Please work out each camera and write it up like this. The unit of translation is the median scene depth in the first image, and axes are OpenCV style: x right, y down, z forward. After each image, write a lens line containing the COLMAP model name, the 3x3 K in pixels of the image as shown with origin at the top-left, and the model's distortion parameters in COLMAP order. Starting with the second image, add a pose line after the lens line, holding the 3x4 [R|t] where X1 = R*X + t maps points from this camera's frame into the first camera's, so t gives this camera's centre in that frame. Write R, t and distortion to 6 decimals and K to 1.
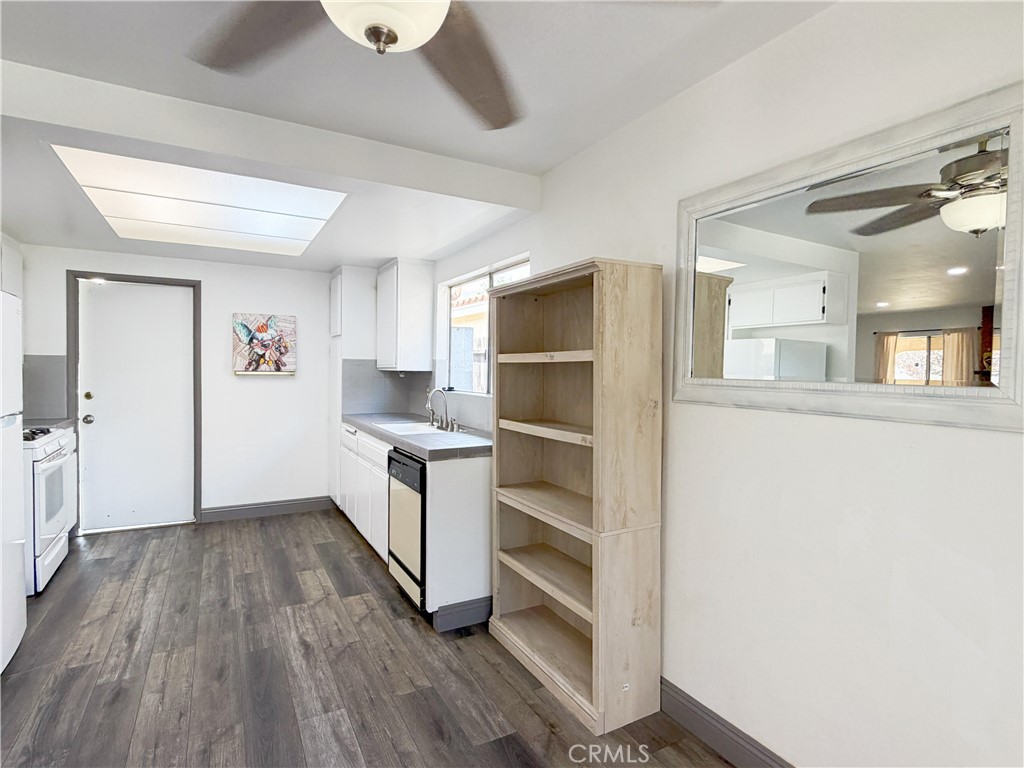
lens RADIAL K [[526.6, 0, 507.6], [0, 526.6, 374.6], [0, 0, 1]] dist [-0.002989, -0.000239]
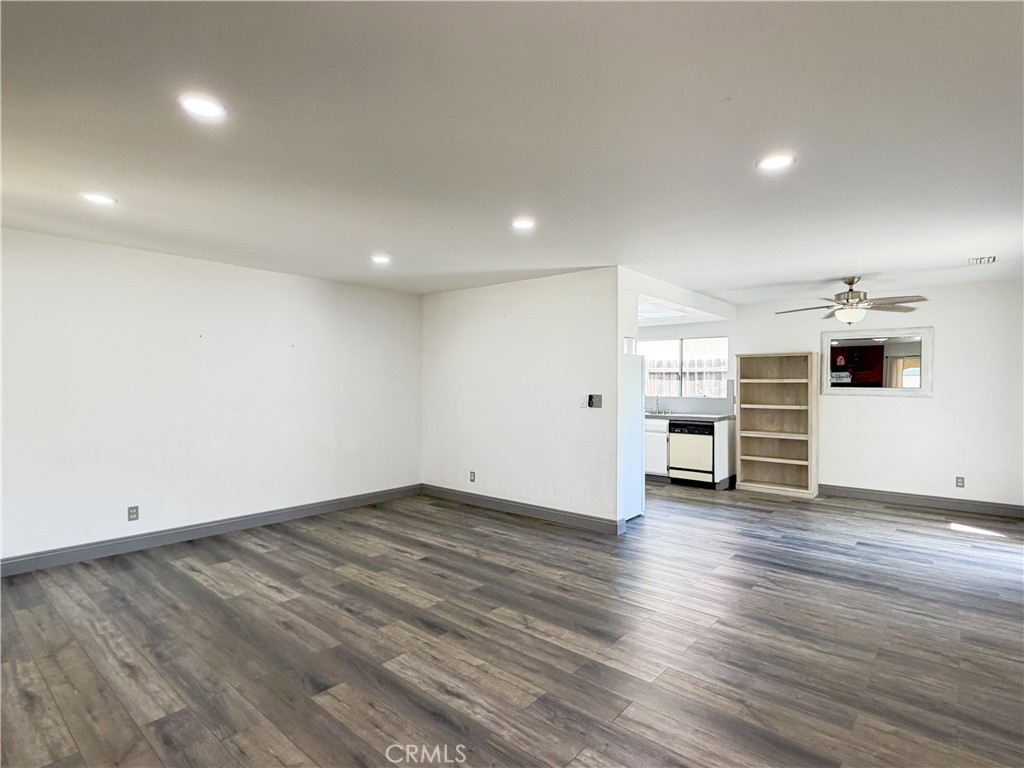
lens RADIAL K [[526.6, 0, 512.6], [0, 526.6, 393.1], [0, 0, 1]] dist [-0.002989, -0.000239]
pose [[0.938936, -0.015212, 0.343757, -1.721291], [0.010190, 0.999813, 0.016410, -0.021453], [-0.343942, -0.011905, 0.938915, -0.903206]]
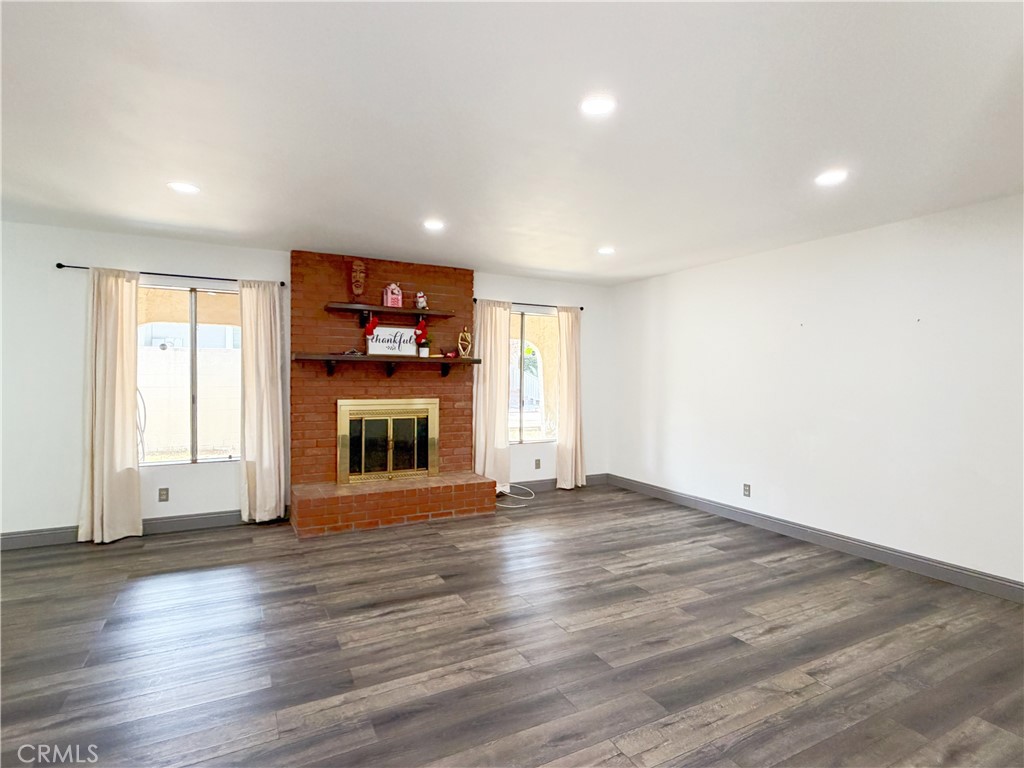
lens RADIAL K [[526.6, 0, 509.1], [0, 526.6, 383.5], [0, 0, 1]] dist [-0.002989, -0.000239]
pose [[-0.024763, 0.000527, -0.999693, -0.599516], [-0.015802, 0.999875, 0.000919, -0.001126], [0.999568, 0.015820, -0.024752, 0.062754]]
